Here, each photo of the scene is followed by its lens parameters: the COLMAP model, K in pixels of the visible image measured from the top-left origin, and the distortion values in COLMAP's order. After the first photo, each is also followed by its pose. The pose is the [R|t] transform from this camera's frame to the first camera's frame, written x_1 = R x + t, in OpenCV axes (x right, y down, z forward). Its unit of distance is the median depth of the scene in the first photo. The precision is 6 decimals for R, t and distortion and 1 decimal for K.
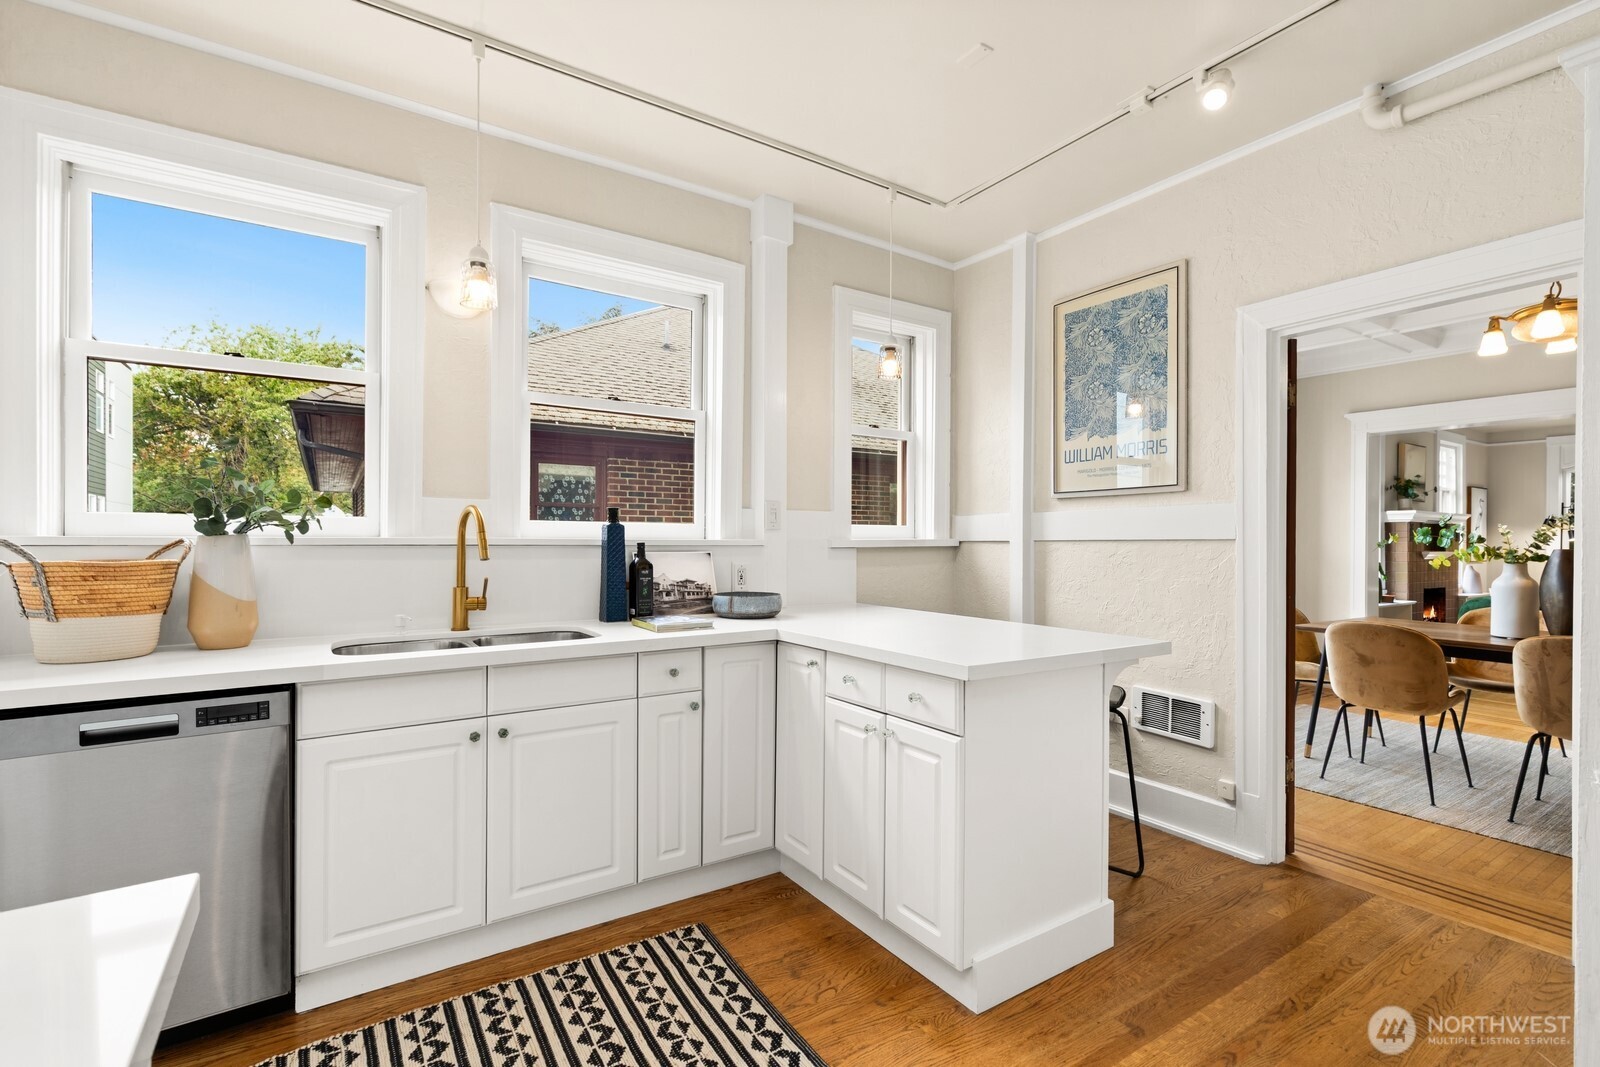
lens RADIAL K [[717.2, 0, 795.6], [0, 717.2, 538.5], [0, 0, 1]] dist [0.001517, -0.000828]
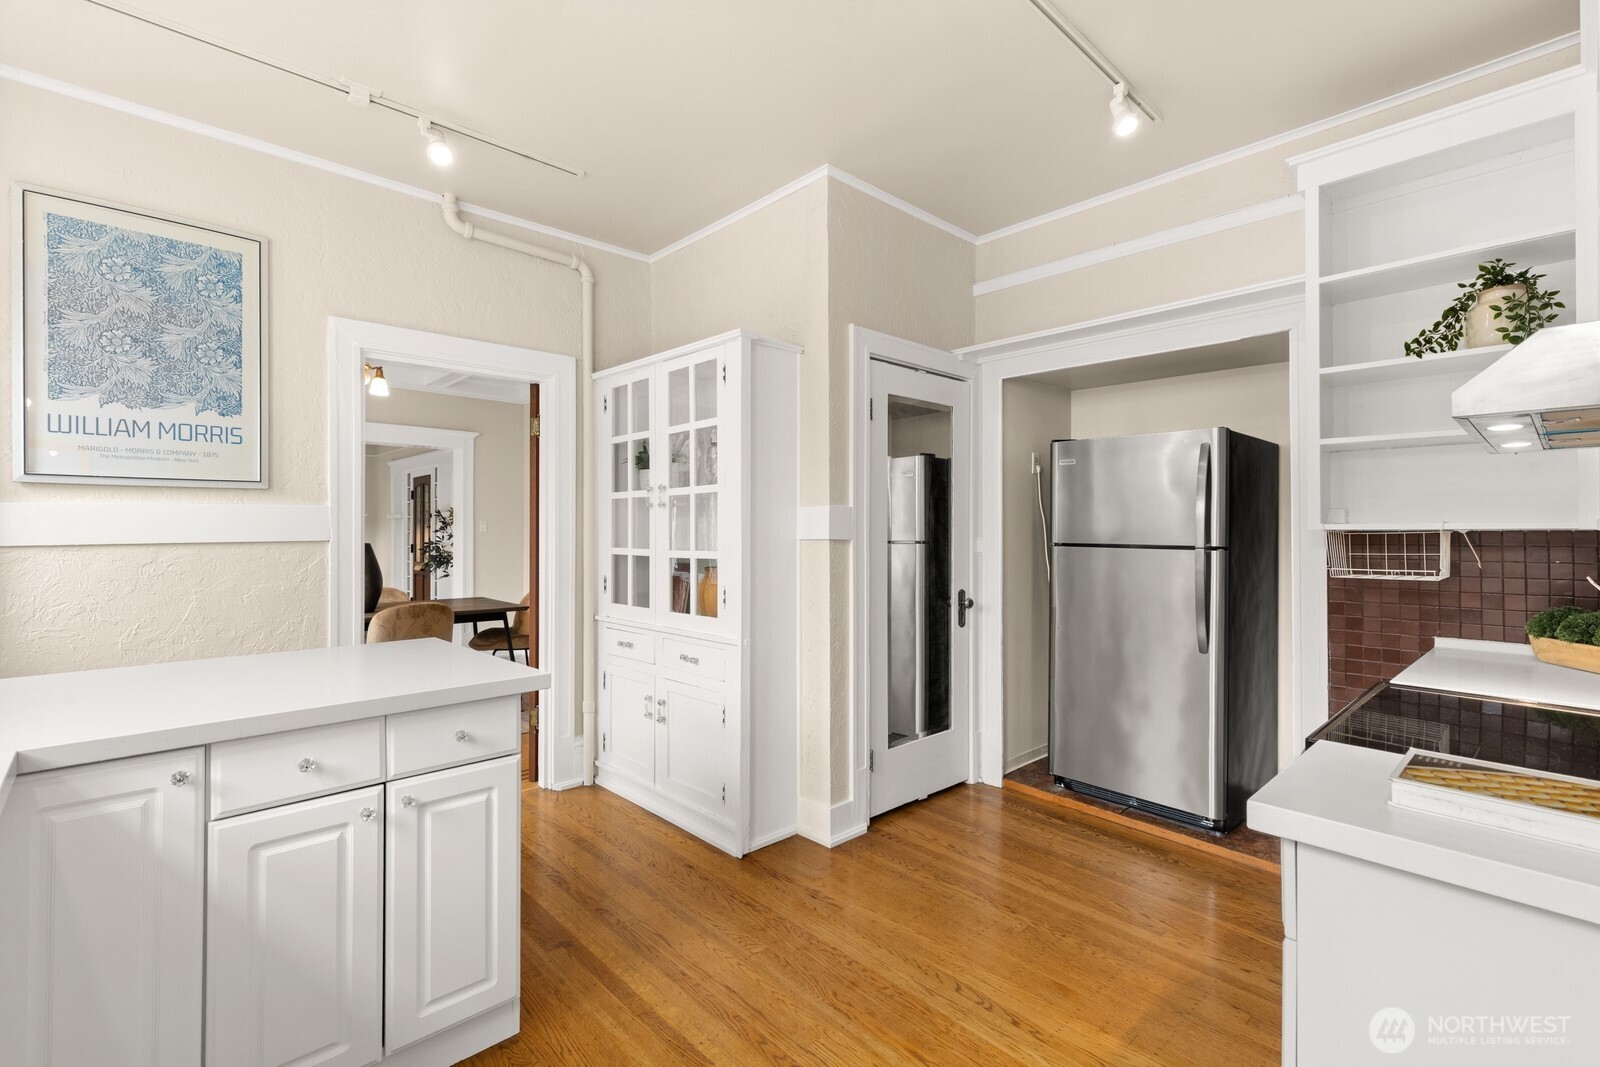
lens RADIAL K [[717.2, 0, 791.7], [0, 717.2, 523.9], [0, 0, 1]] dist [0.001517, -0.000828]
pose [[-0.172084, 0.006592, 0.985060, -0.464679], [0.000733, 0.999978, -0.006564, -0.014683], [-0.985082, -0.000408, -0.172085, 0.478129]]
